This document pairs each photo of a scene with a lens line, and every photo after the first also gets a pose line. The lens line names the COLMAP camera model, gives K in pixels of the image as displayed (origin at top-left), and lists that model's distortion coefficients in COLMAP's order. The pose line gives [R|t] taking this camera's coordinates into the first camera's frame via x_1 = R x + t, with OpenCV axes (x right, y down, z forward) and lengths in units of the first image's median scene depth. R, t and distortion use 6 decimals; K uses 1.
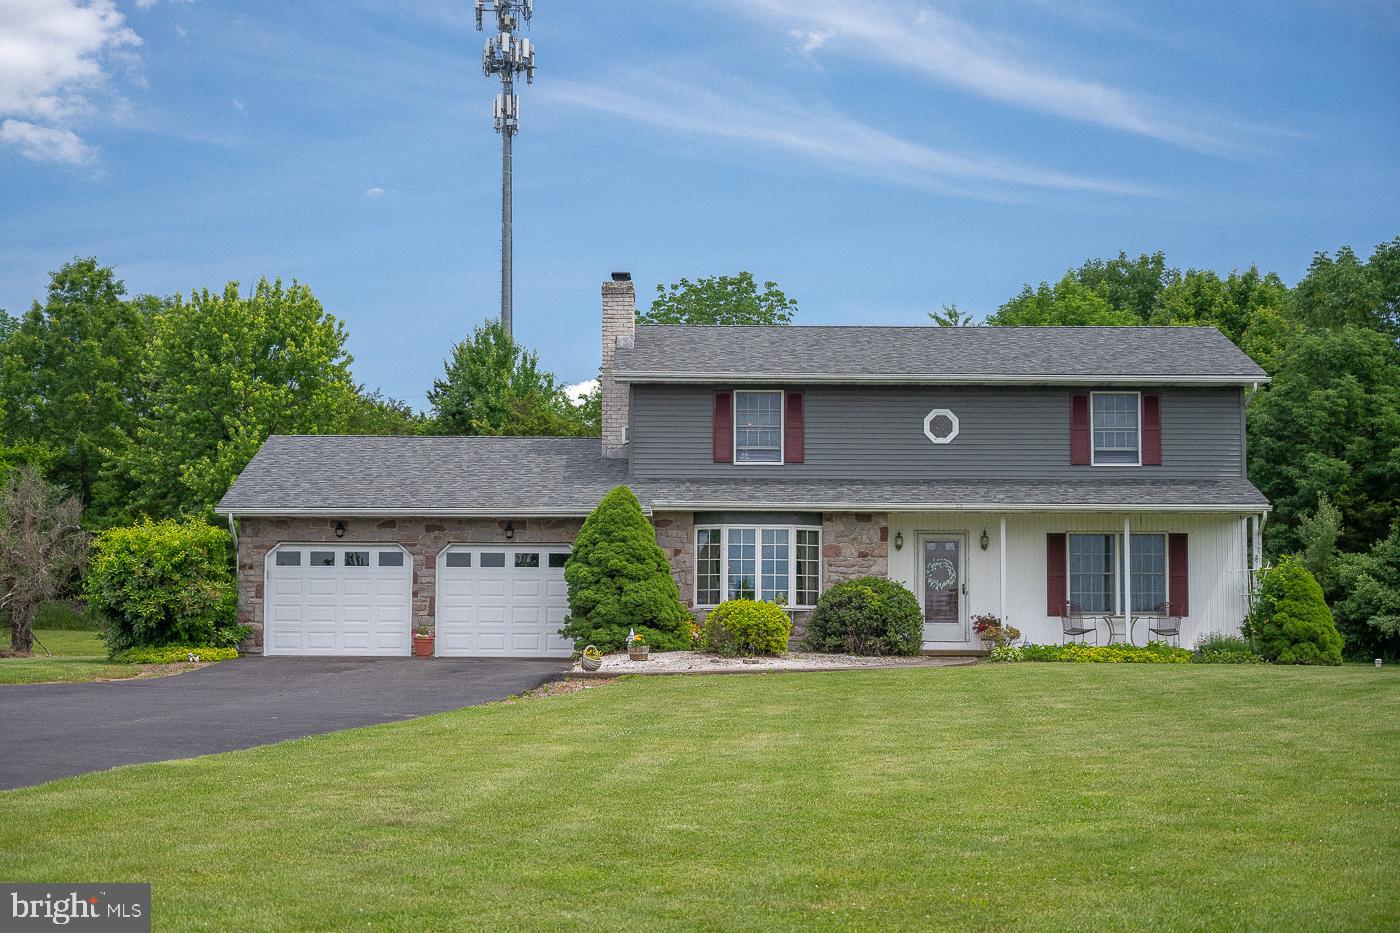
lens RADIAL K [[2360.6, 0, 703.9], [0, 2360.6, 467.1], [0, 0, 1]] dist [0.029731, 0.000000]
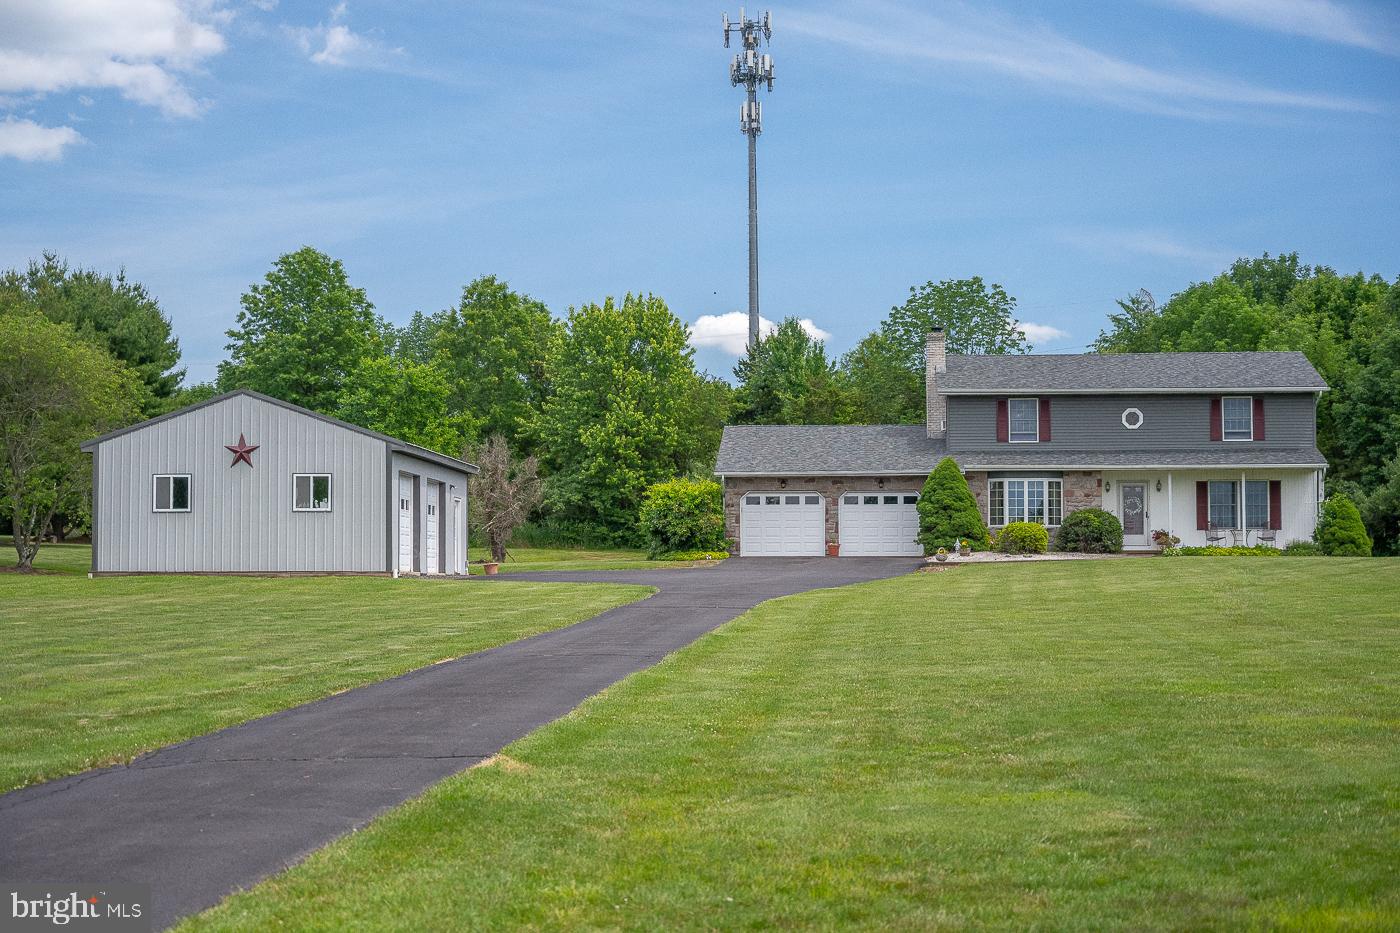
lens RADIAL K [[2181.2, 0, 695.3], [0, 2181.2, 463.0], [0, 0, 1]] dist [-0.035301, 0.000000]
pose [[0.995672, -0.010902, -0.092294, -0.067400], [0.013492, 0.999531, 0.027487, -0.032449], [0.091951, -0.028613, 0.995352, -0.579531]]
